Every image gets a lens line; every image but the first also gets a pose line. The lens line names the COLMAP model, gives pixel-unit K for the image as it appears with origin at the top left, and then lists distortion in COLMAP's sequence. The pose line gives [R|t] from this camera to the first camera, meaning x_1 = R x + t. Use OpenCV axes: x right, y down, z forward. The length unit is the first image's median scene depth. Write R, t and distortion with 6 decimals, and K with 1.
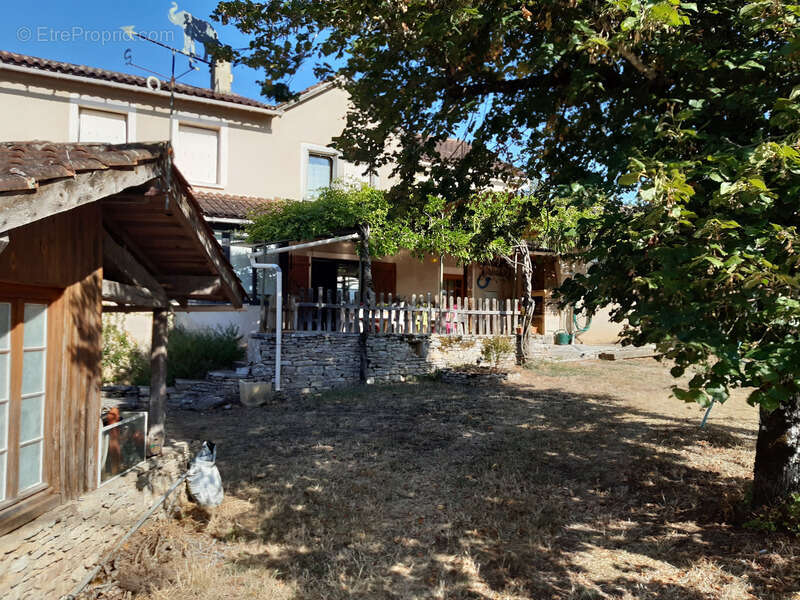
lens RADIAL K [[620.9, 0, 399.5], [0, 620.9, 304.2], [0, 0, 1]] dist [0.080164, -0.161402]
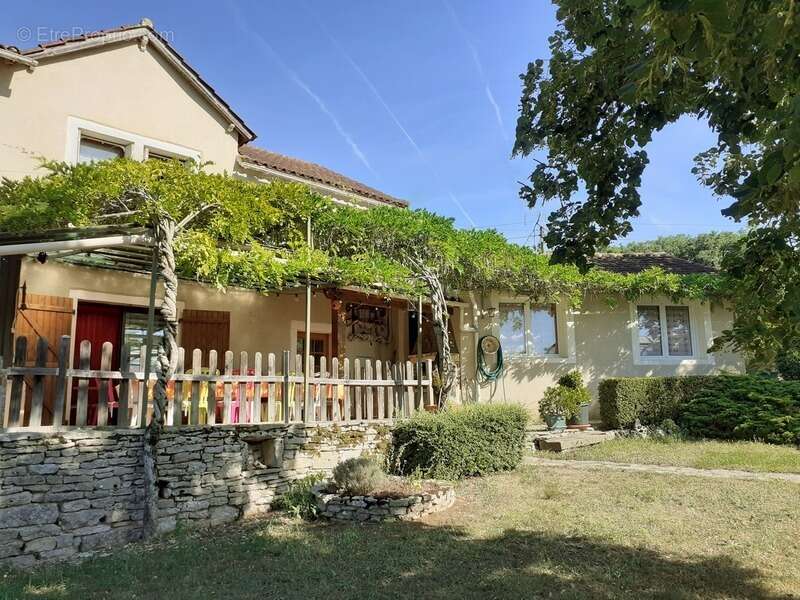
lens RADIAL K [[620.9, 0, 399.5], [0, 620.9, 304.2], [0, 0, 1]] dist [0.080164, -0.161402]
pose [[0.962554, 0.011675, 0.270840, -0.005722], [0.025424, 0.990781, -0.133063, 0.018780], [-0.269896, 0.134966, 0.953383, 0.405712]]
